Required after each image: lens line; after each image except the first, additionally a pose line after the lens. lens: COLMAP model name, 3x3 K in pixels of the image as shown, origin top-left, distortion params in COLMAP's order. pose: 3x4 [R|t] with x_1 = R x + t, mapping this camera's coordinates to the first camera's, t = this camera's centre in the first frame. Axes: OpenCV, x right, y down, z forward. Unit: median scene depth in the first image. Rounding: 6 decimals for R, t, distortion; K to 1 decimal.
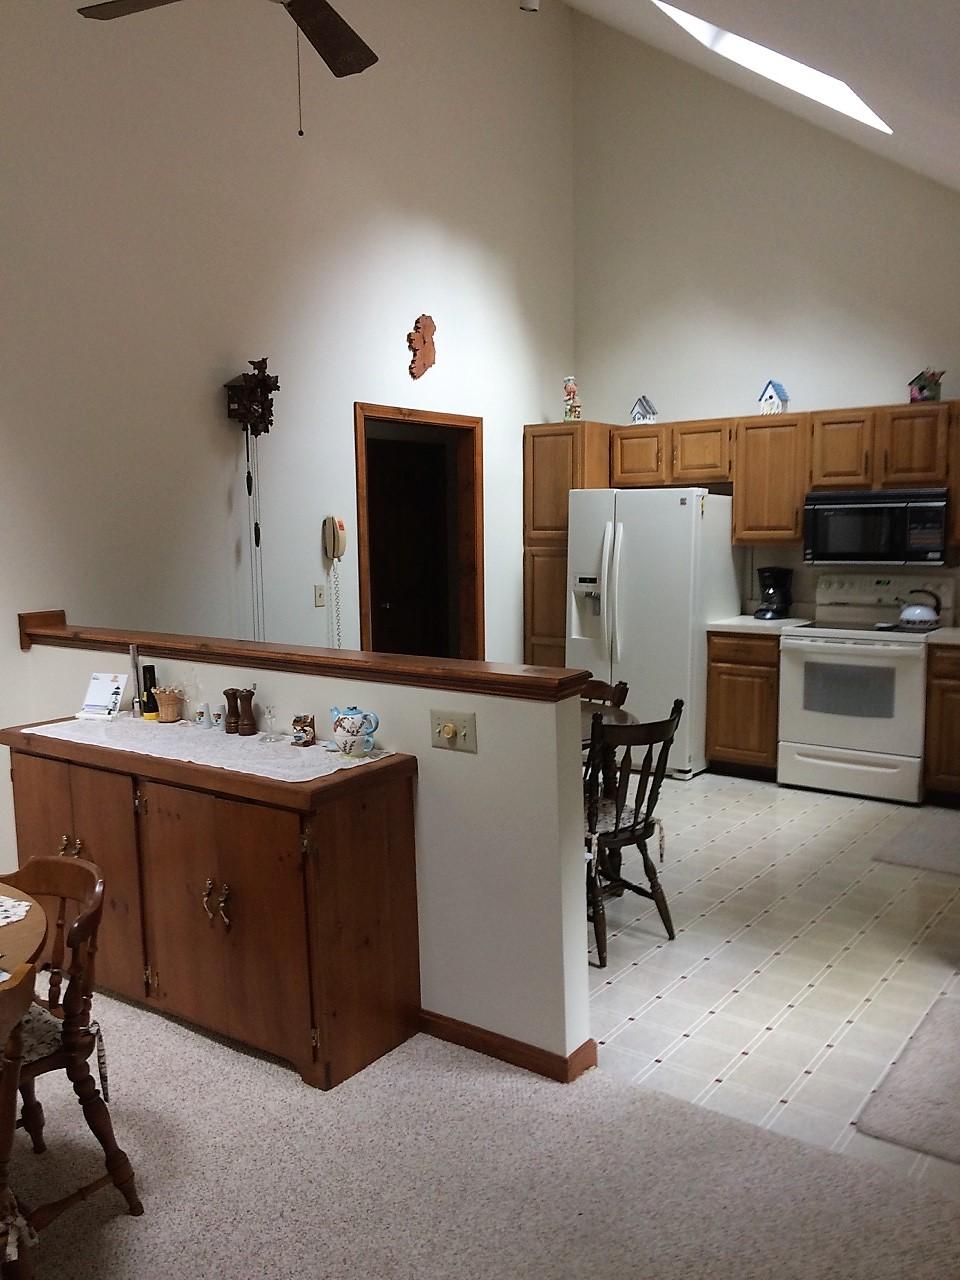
lens RADIAL K [[1072.3, 0, 480.0], [0, 1072.3, 640.0], [0, 0, 1]] dist [0.096705, -0.120588]
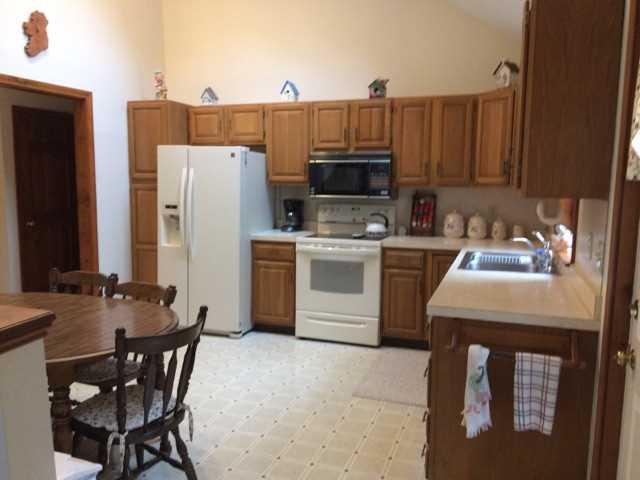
lens RADIAL K [[536.1, 0, 320.0], [0, 536.1, 240.0], [0, 0, 1]] dist [0.096705, -0.120588]
pose [[0.957553, -0.016835, 0.287765, 0.087097], [0.014946, 0.999850, 0.008761, -0.014211], [-0.287869, -0.004088, 0.957661, 0.242765]]
